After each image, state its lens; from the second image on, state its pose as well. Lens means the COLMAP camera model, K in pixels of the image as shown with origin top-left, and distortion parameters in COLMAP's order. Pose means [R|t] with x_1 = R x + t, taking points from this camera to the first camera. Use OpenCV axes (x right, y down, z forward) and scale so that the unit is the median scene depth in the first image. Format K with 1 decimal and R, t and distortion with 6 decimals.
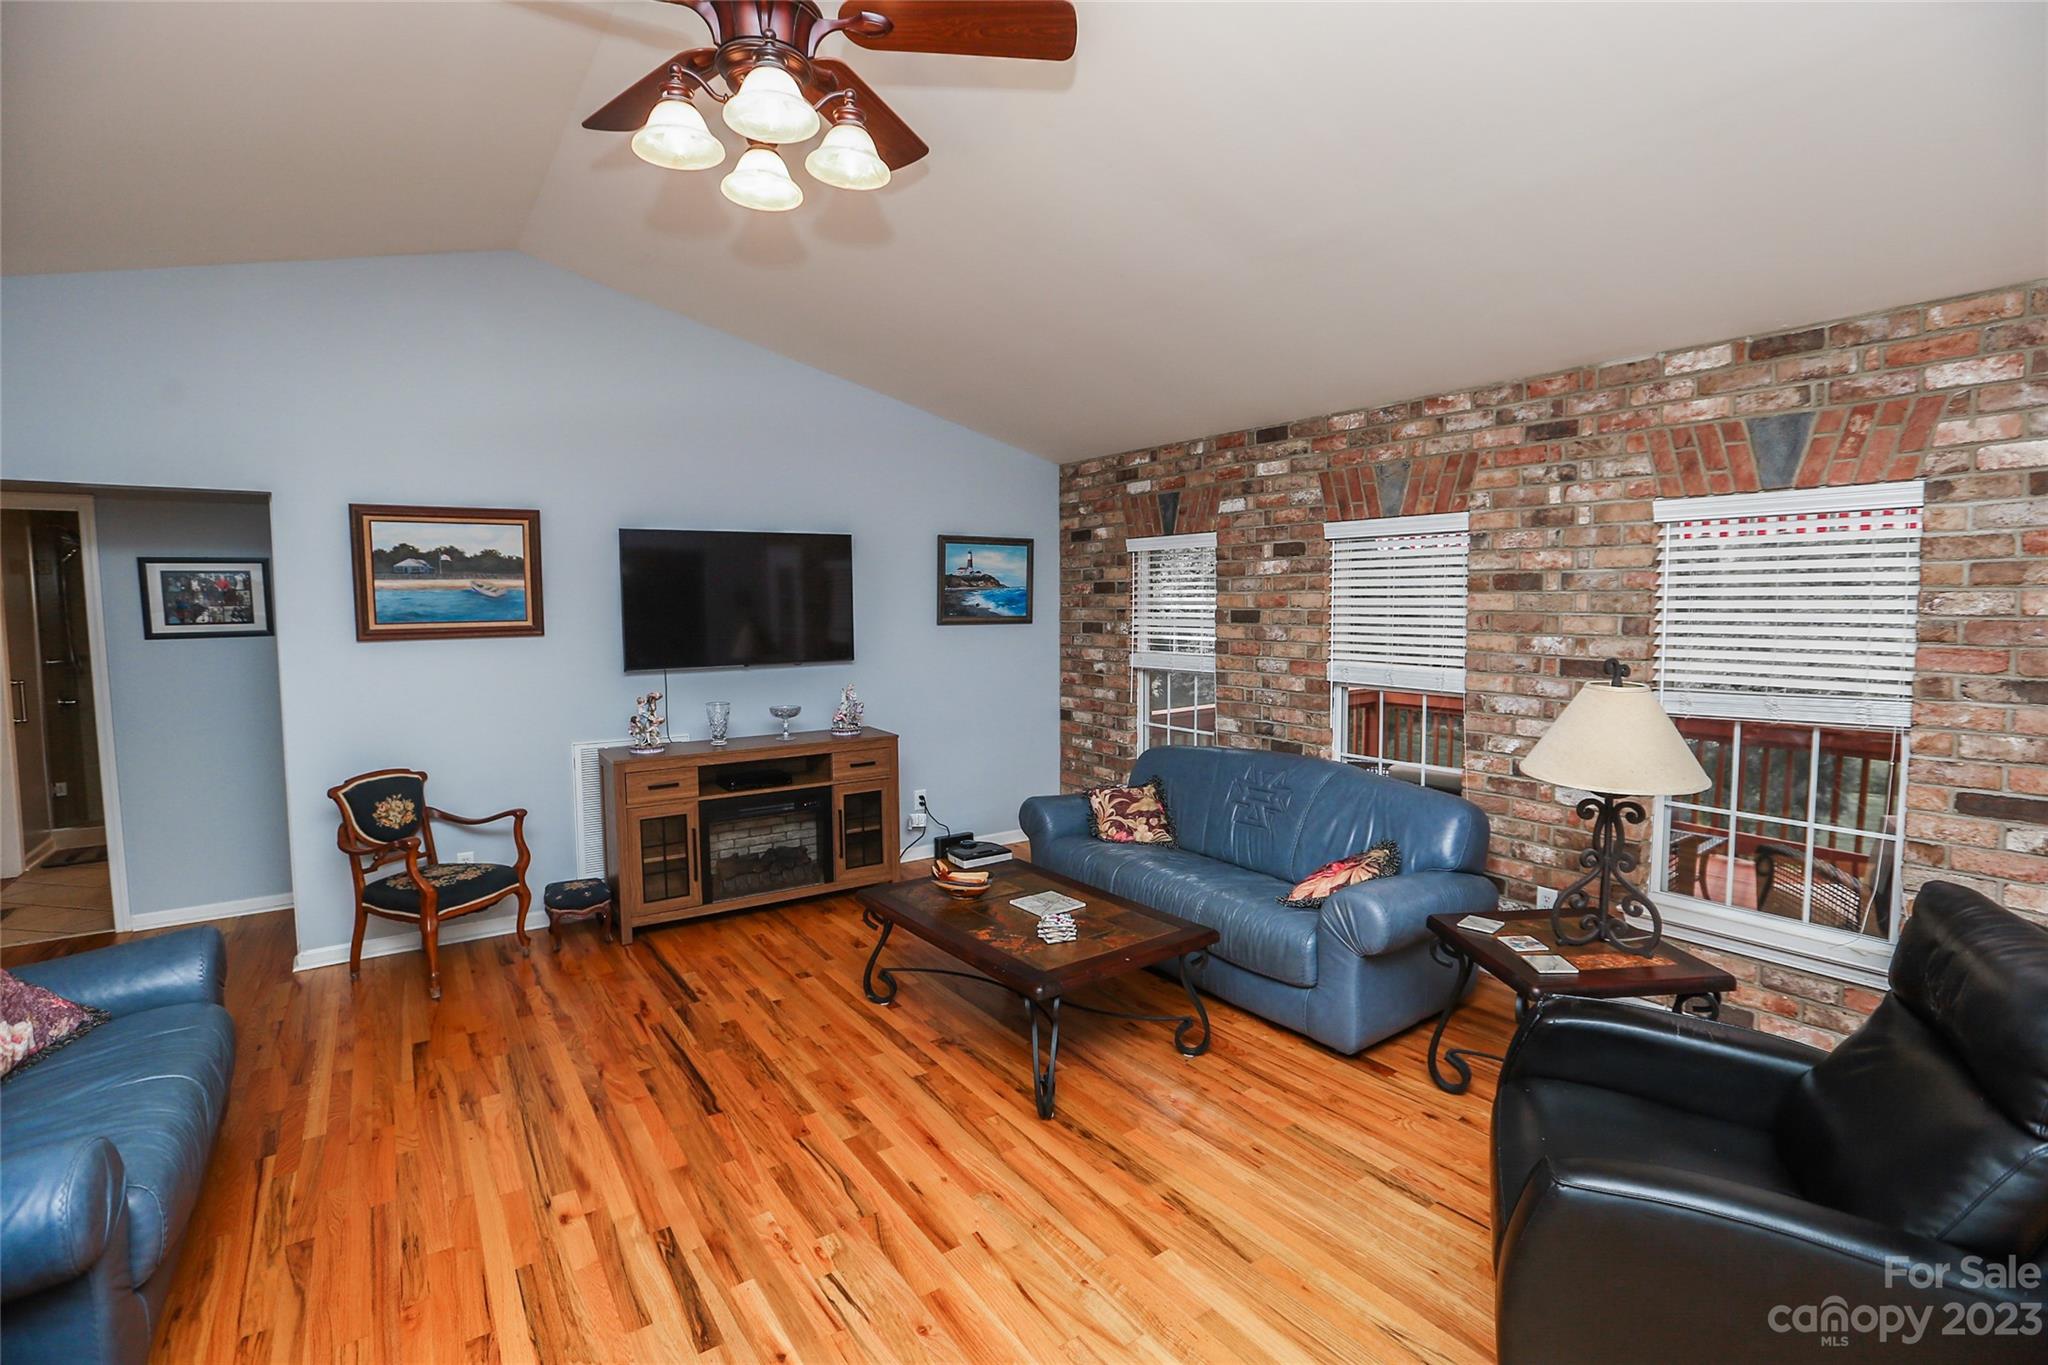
lens RADIAL K [[962.6, 0, 1050.2], [0, 962.6, 675.3], [0, 0, 1]] dist [-0.055566, 0.021501]
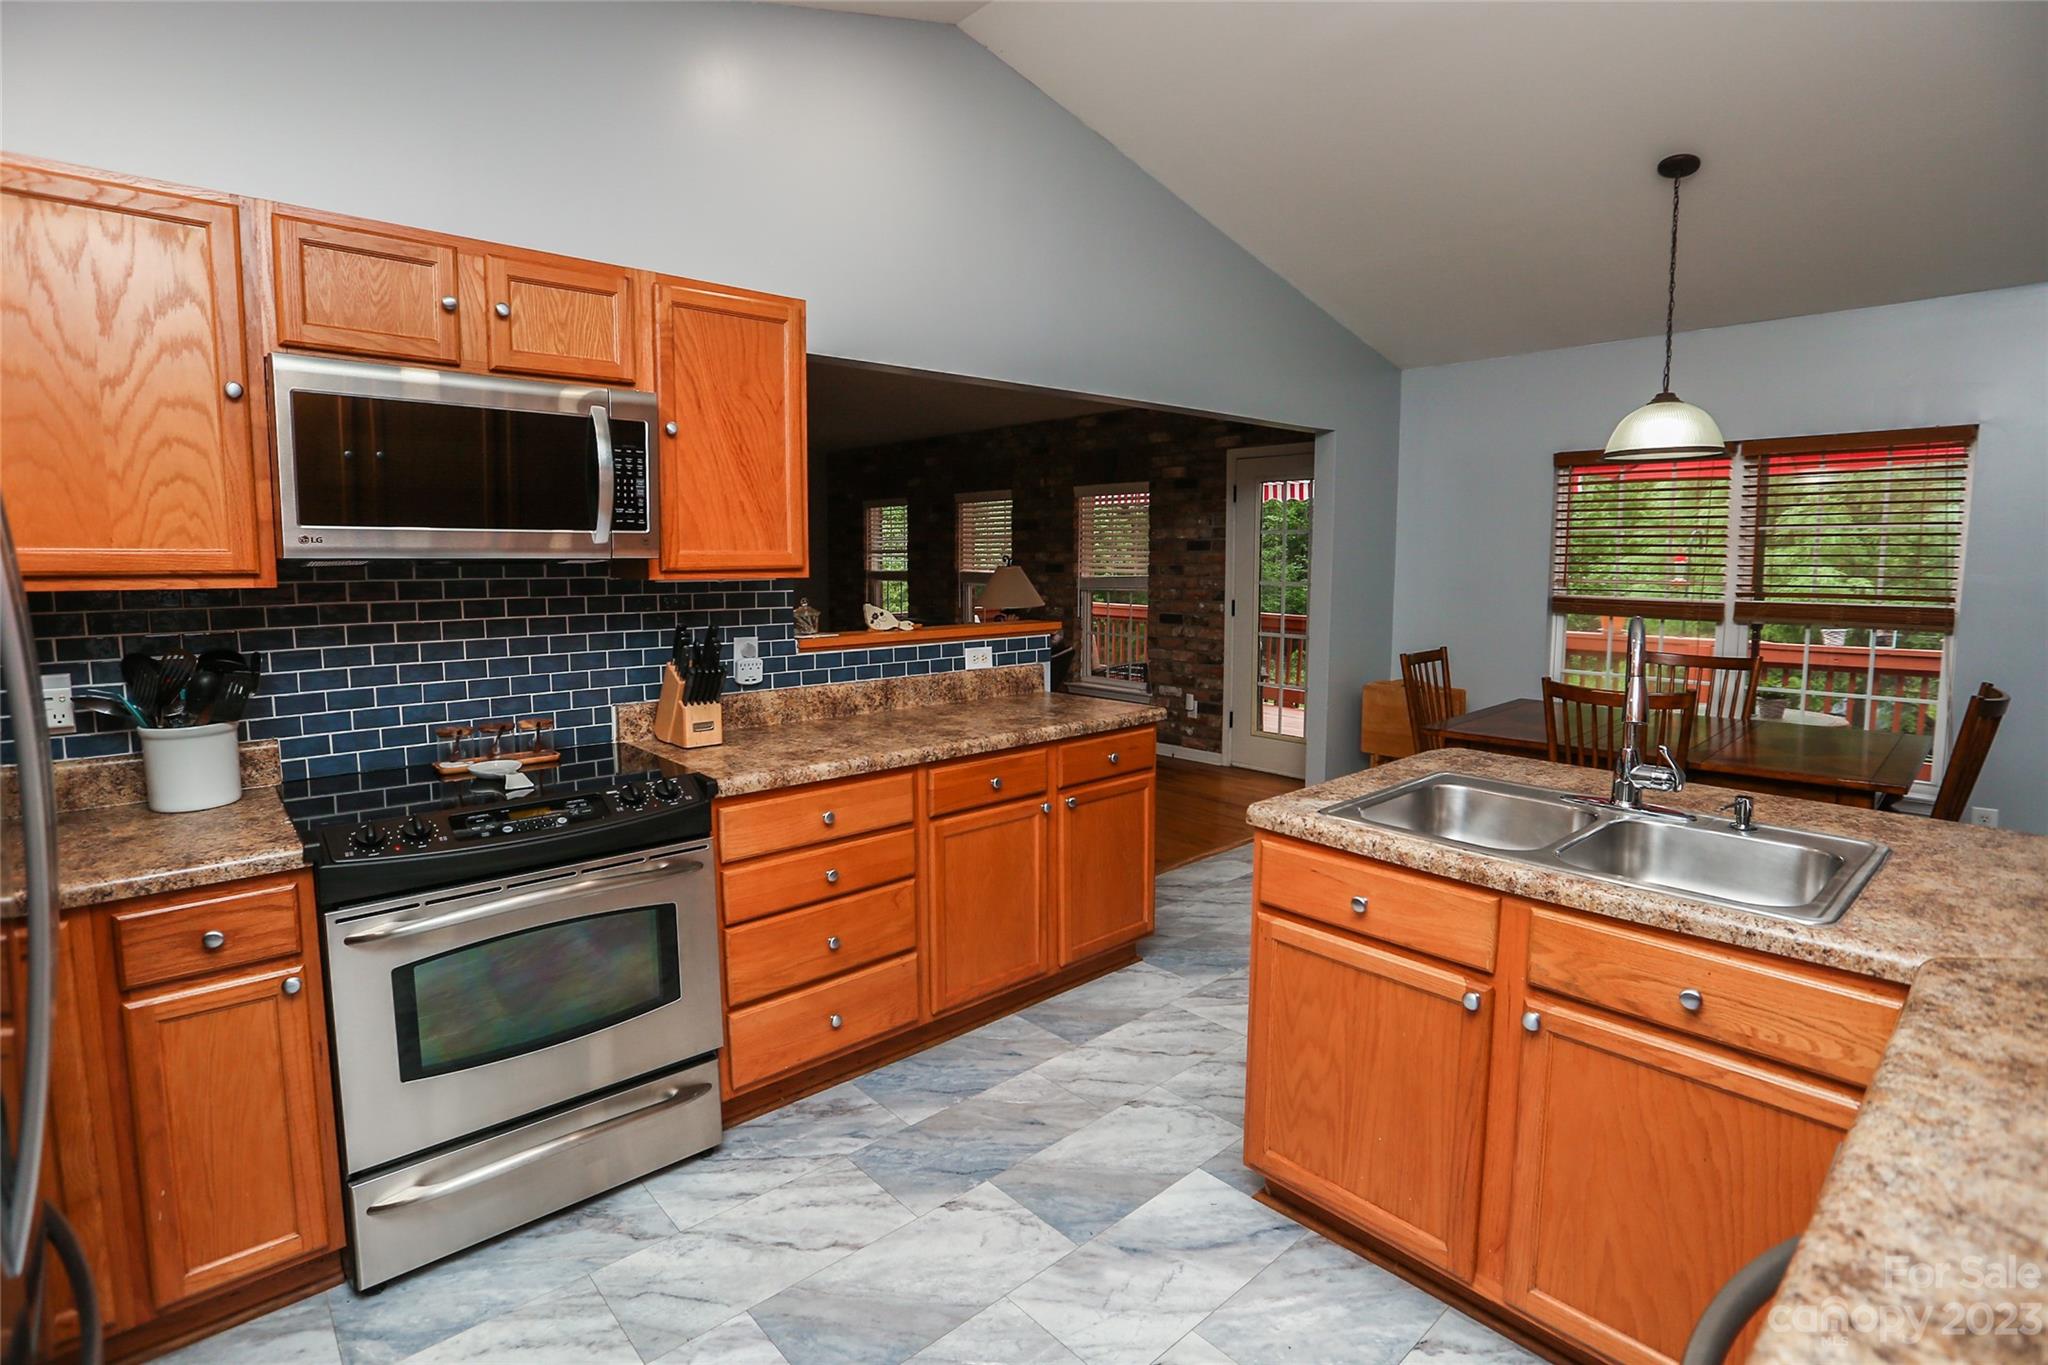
lens RADIAL K [[962.6, 0, 1050.2], [0, 962.6, 675.3], [0, 0, 1]] dist [-0.055566, 0.021501]
pose [[0.991347, -0.008365, 0.130998, 0.255915], [0.002347, 0.998937, 0.046026, 0.116366], [-0.131244, -0.045321, 0.990314, -0.967582]]
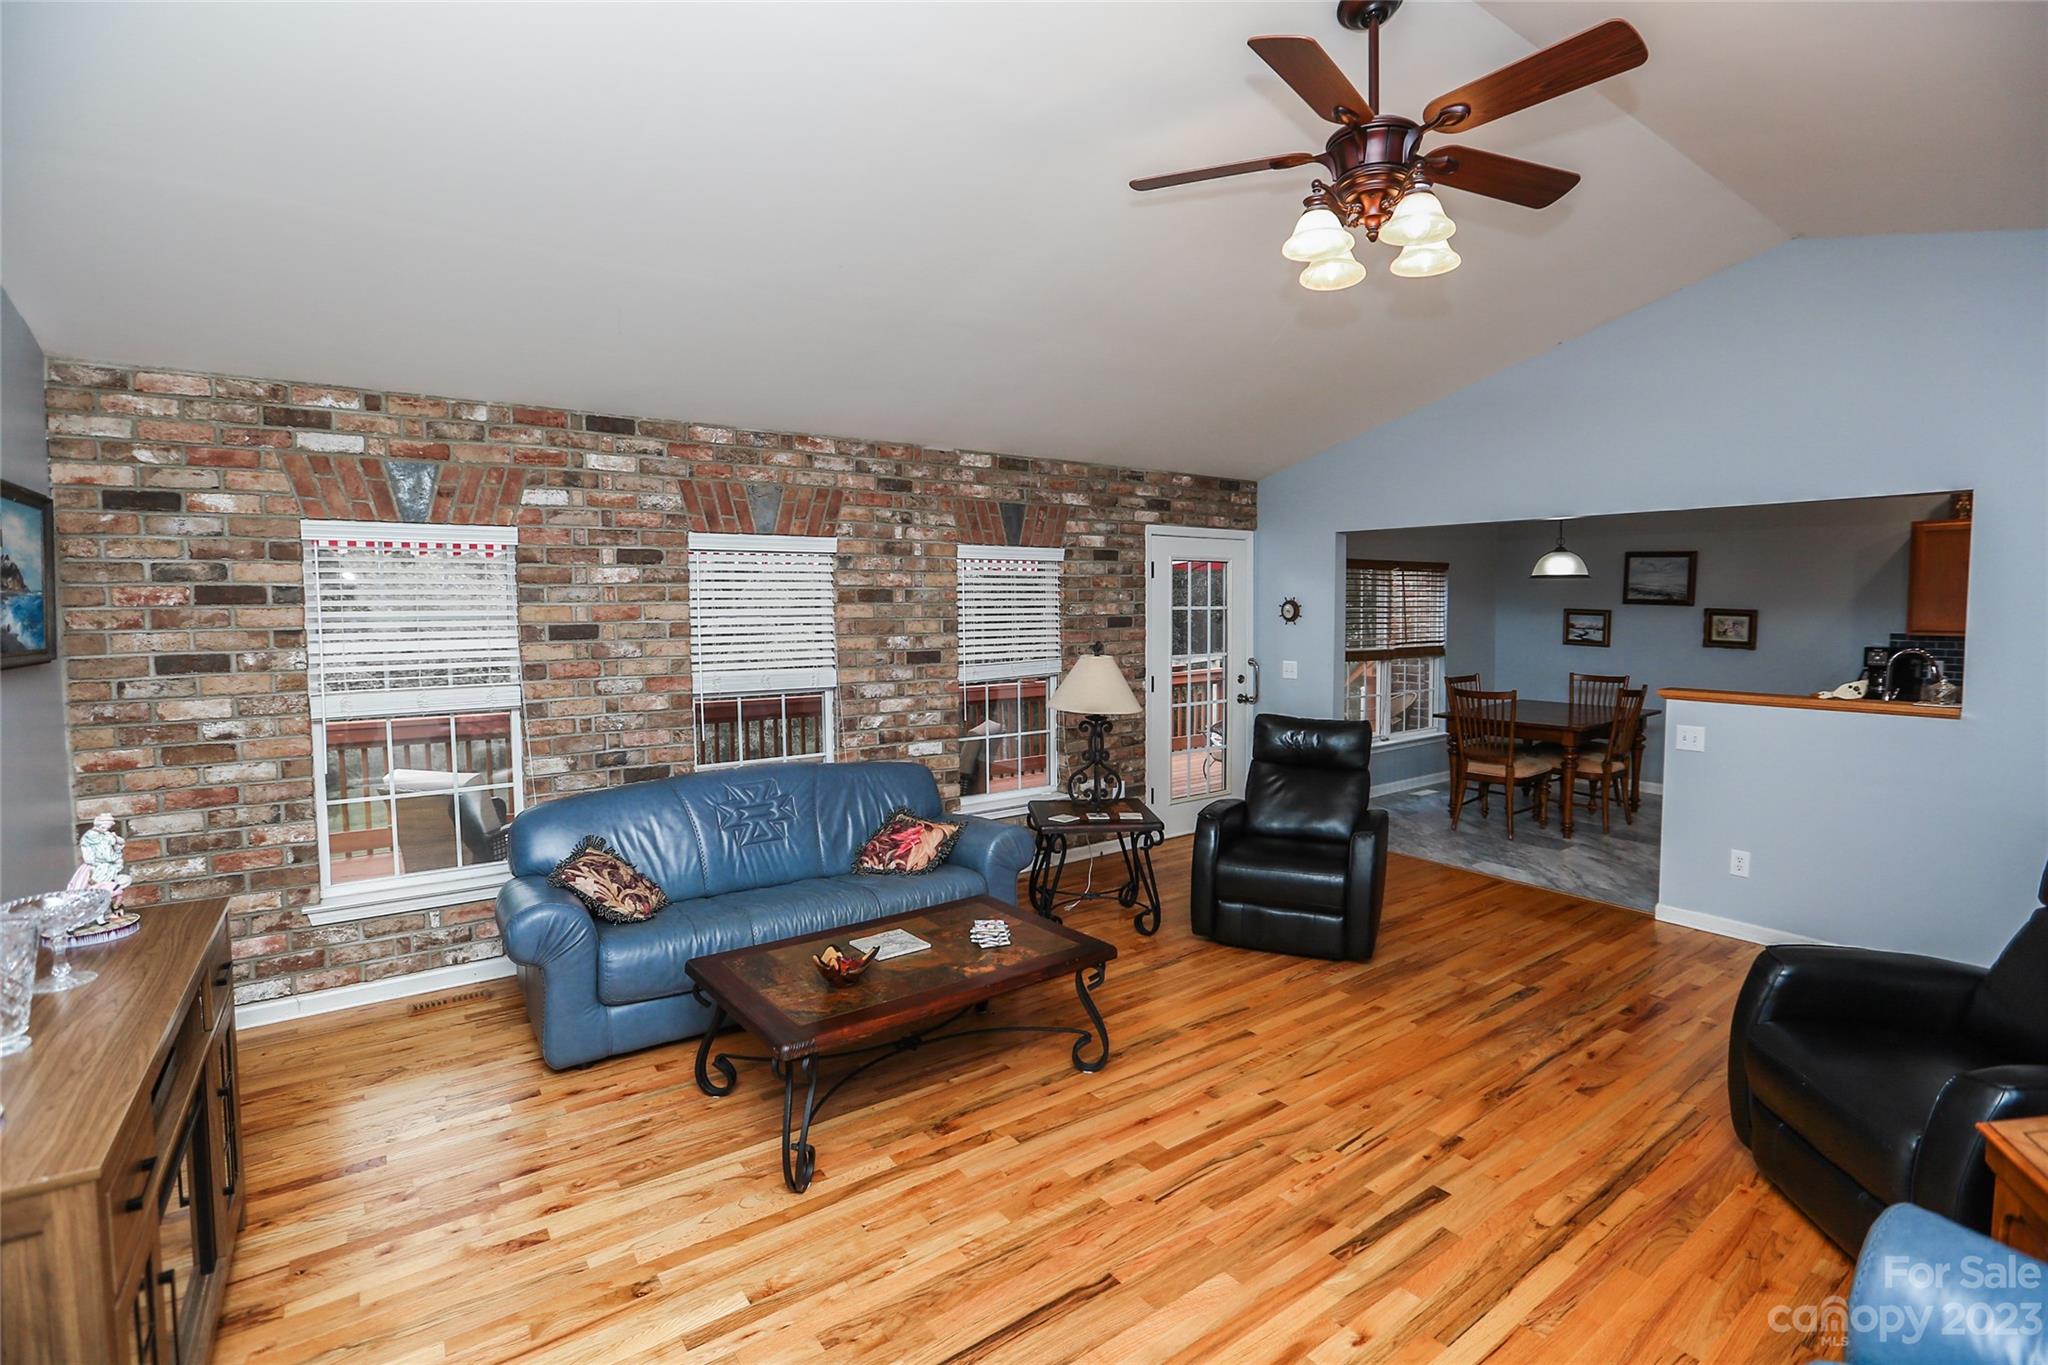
lens RADIAL K [[962.6, 0, 1050.2], [0, 962.6, 675.3], [0, 0, 1]] dist [-0.055566, 0.021501]
pose [[-0.022608, -0.068463, 0.997397, -0.802244], [0.083557, 0.994032, 0.070126, -0.059321], [-0.996247, 0.084925, -0.016753, 0.757819]]
